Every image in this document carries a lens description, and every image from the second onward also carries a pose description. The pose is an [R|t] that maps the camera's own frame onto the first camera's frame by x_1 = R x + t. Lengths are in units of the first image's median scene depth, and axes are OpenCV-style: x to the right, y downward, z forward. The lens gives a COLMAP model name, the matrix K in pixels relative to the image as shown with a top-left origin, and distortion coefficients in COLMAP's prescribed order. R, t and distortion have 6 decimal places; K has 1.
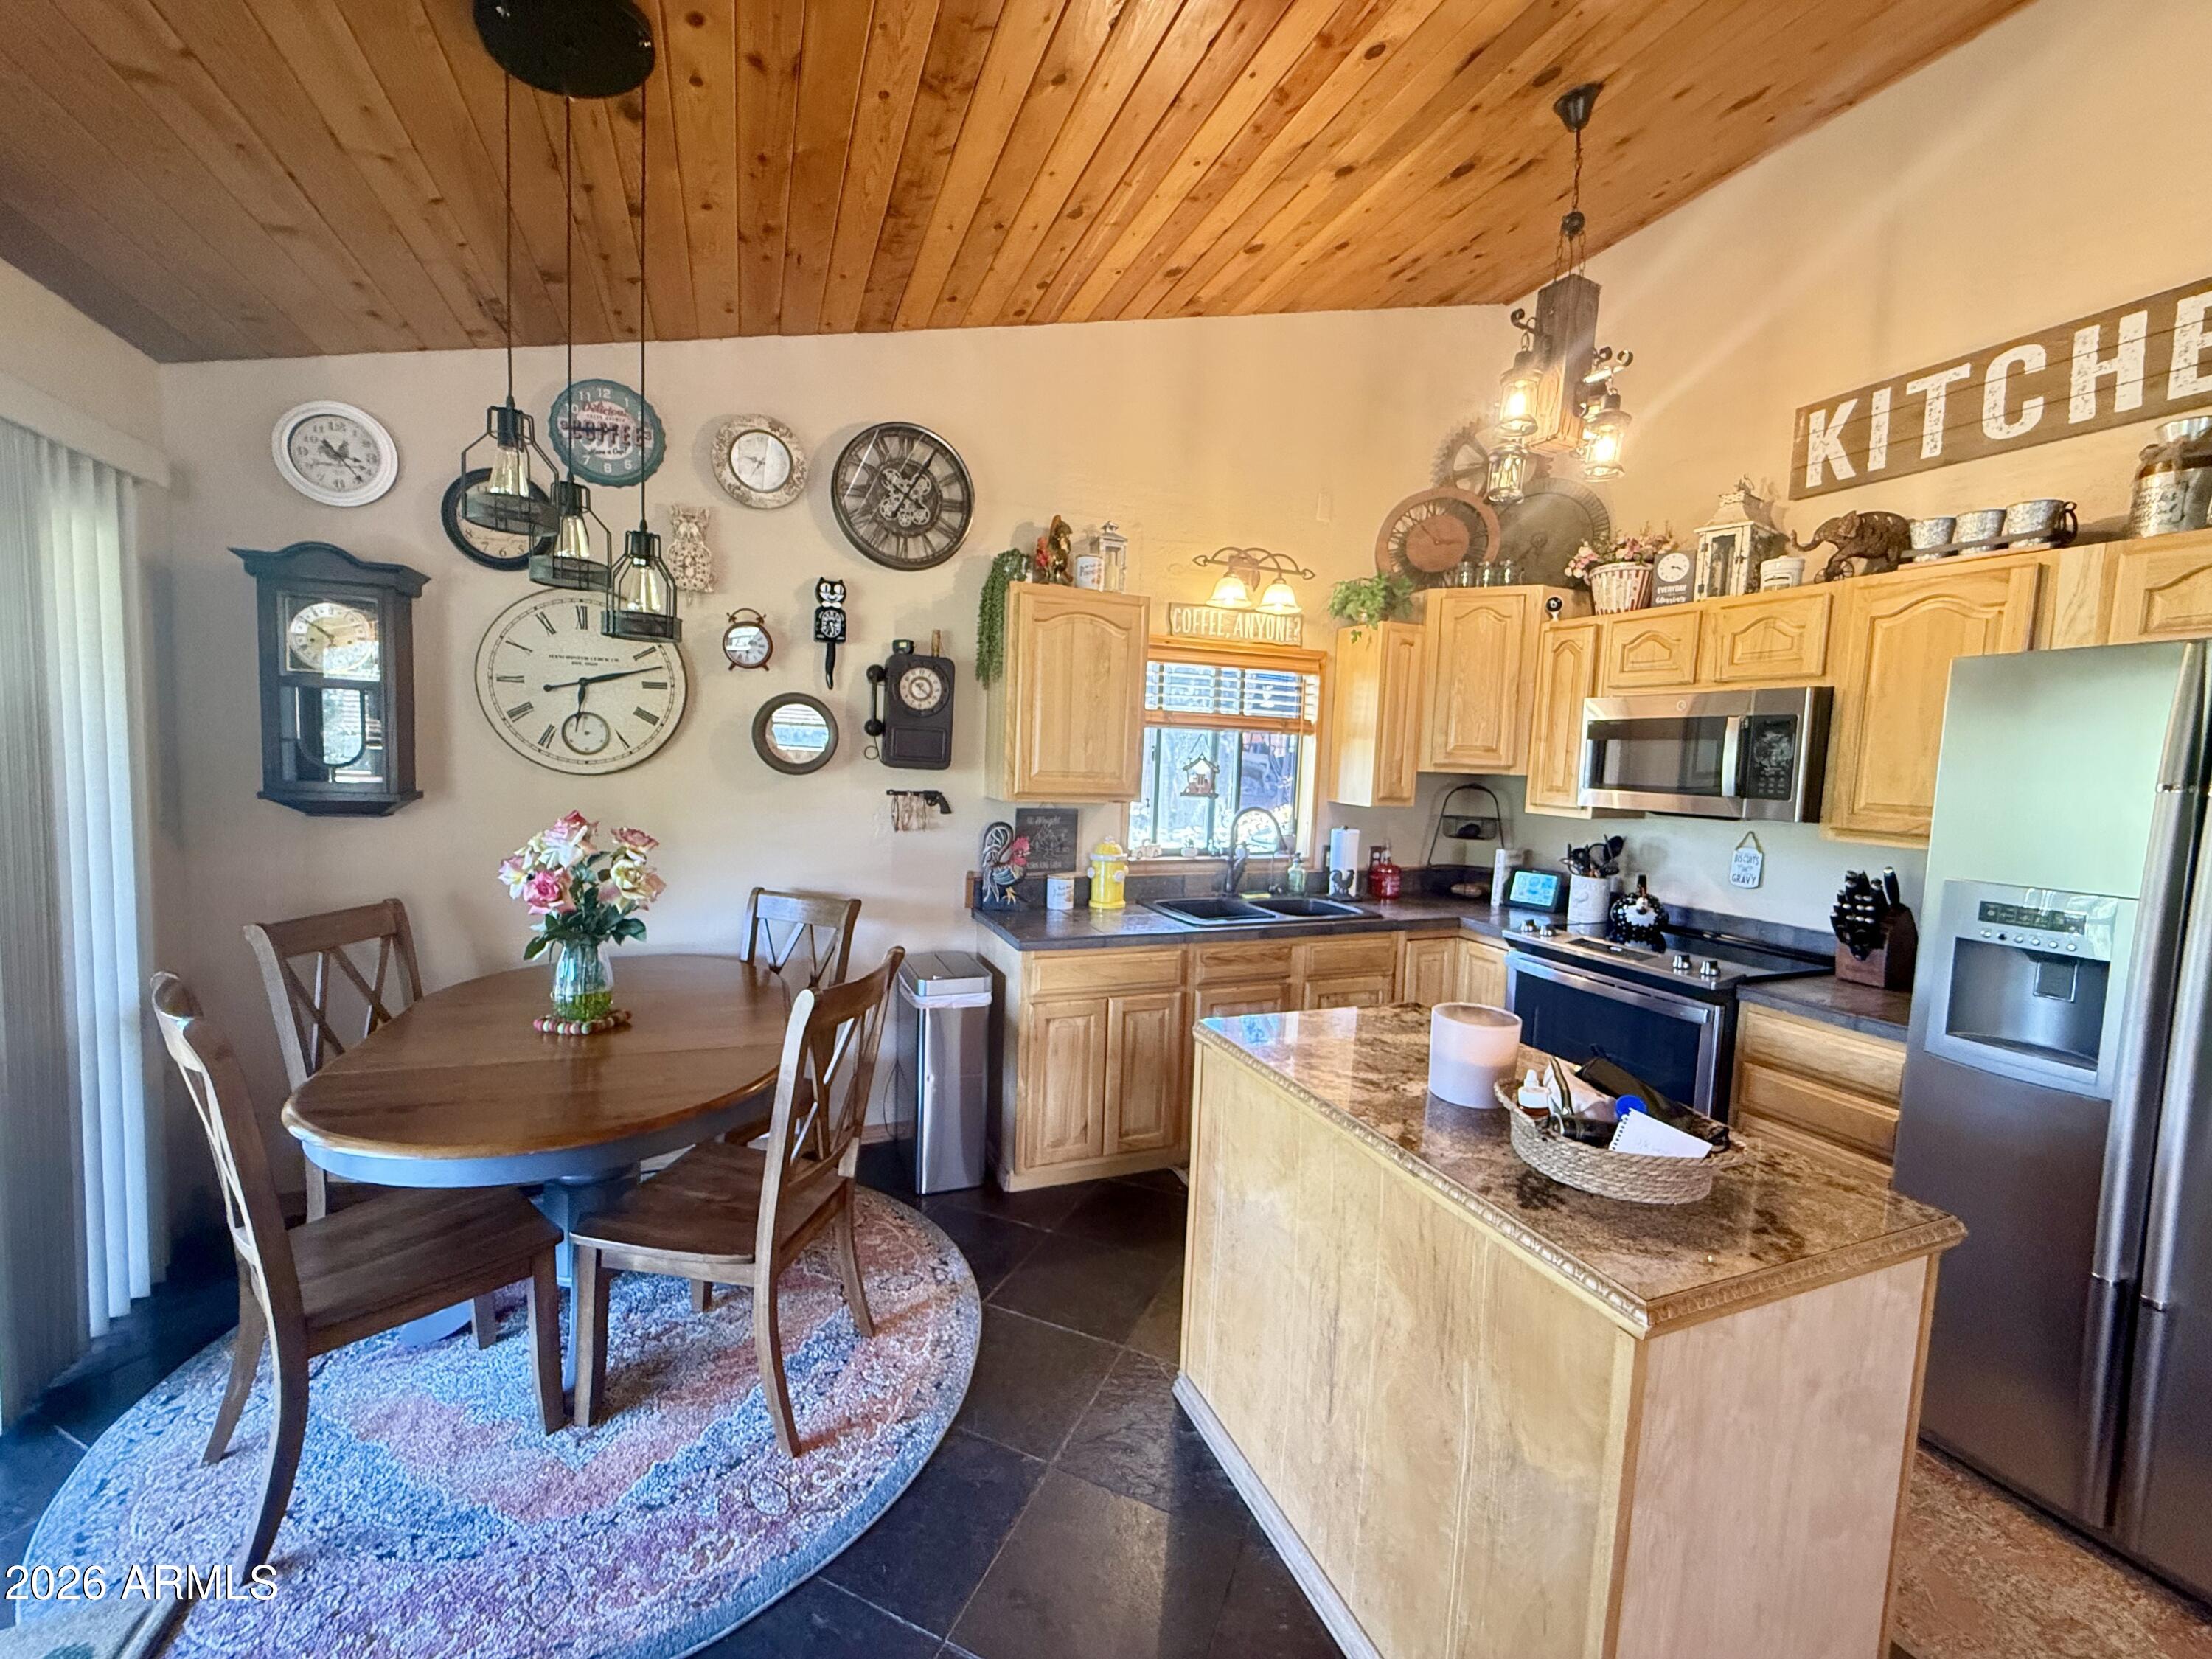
lens RADIAL K [[890.3, 0, 1097.0], [0, 890.3, 828.0], [0, 0, 1]] dist [0.001833, -0.000446]
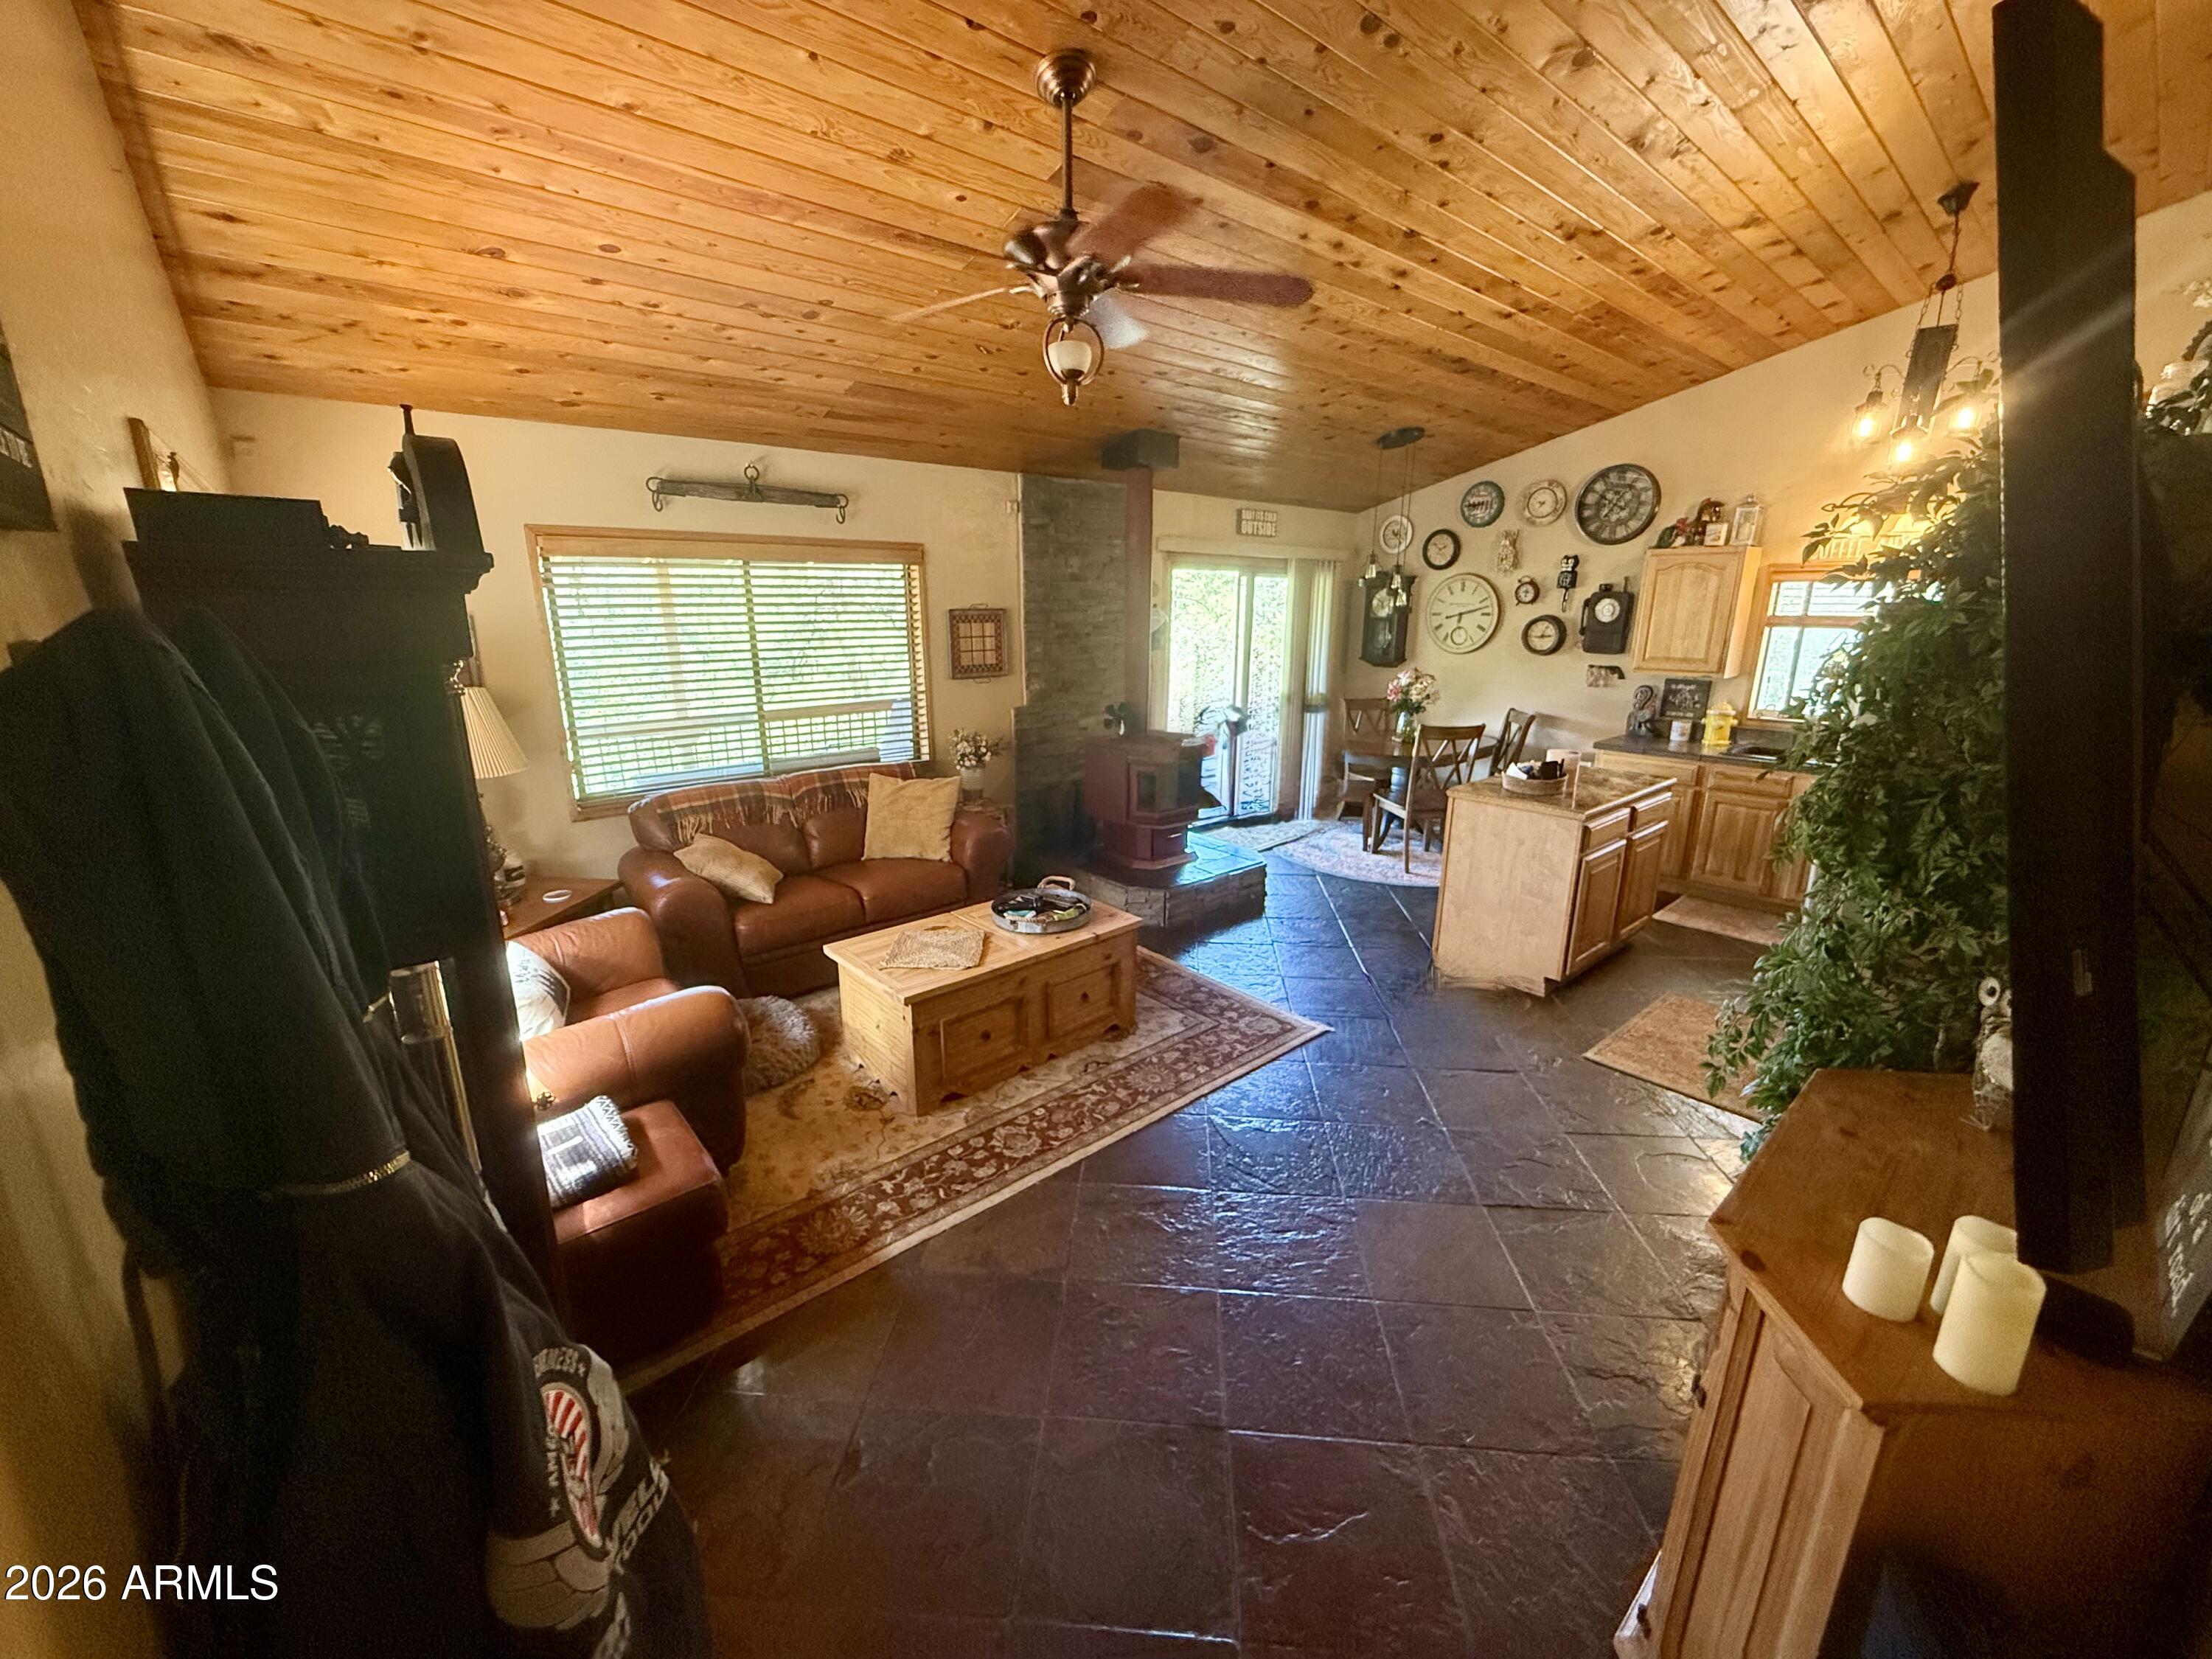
lens RADIAL K [[890.3, 0, 1106.4], [0, 890.3, 834.8], [0, 0, 1]] dist [0.001833, -0.000446]
pose [[0.321616, 0.209702, -0.923357, 1.469726], [-0.066502, 0.977762, 0.198894, 0.003703], [0.944532, -0.002563, 0.328410, -0.697927]]
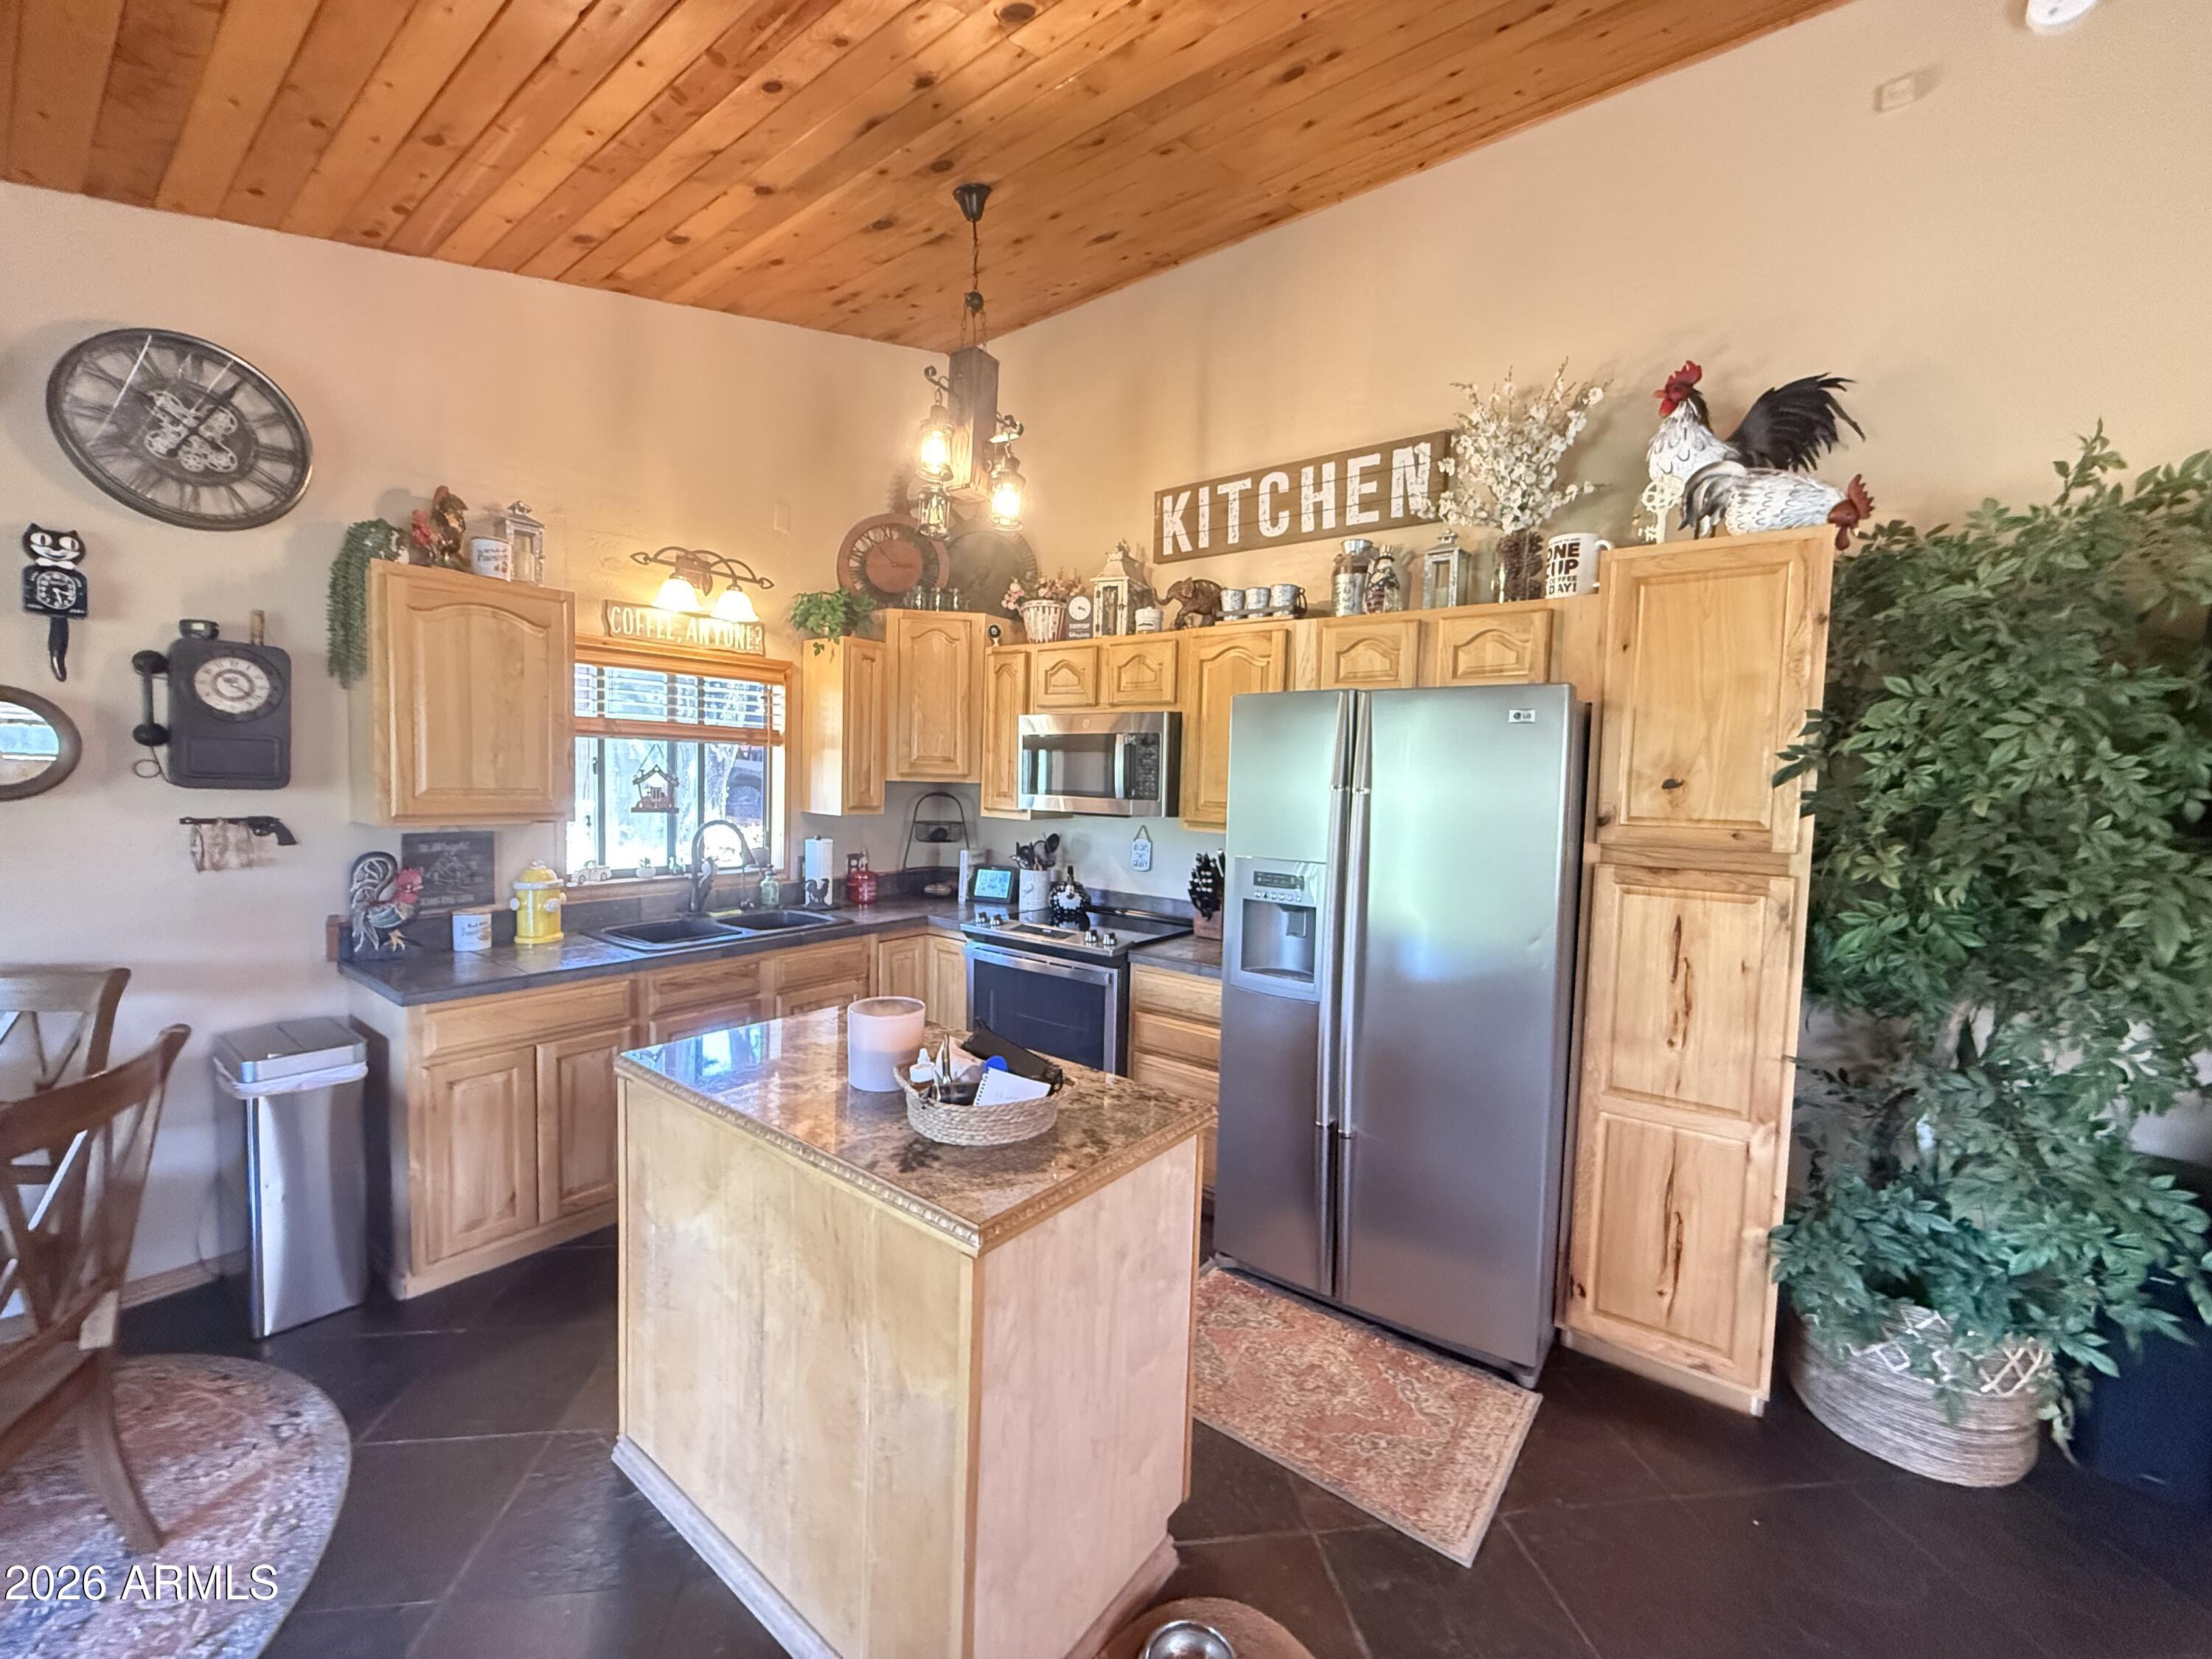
lens RADIAL K [[890.3, 0, 1100.3], [0, 890.3, 828.3], [0, 0, 1]] dist [0.001833, -0.000446]
pose [[0.860976, -0.042946, 0.506829, 0.059476], [0.046330, 0.998909, 0.005939, -0.002732], [-0.506531, 0.018368, 0.862026, -0.048465]]
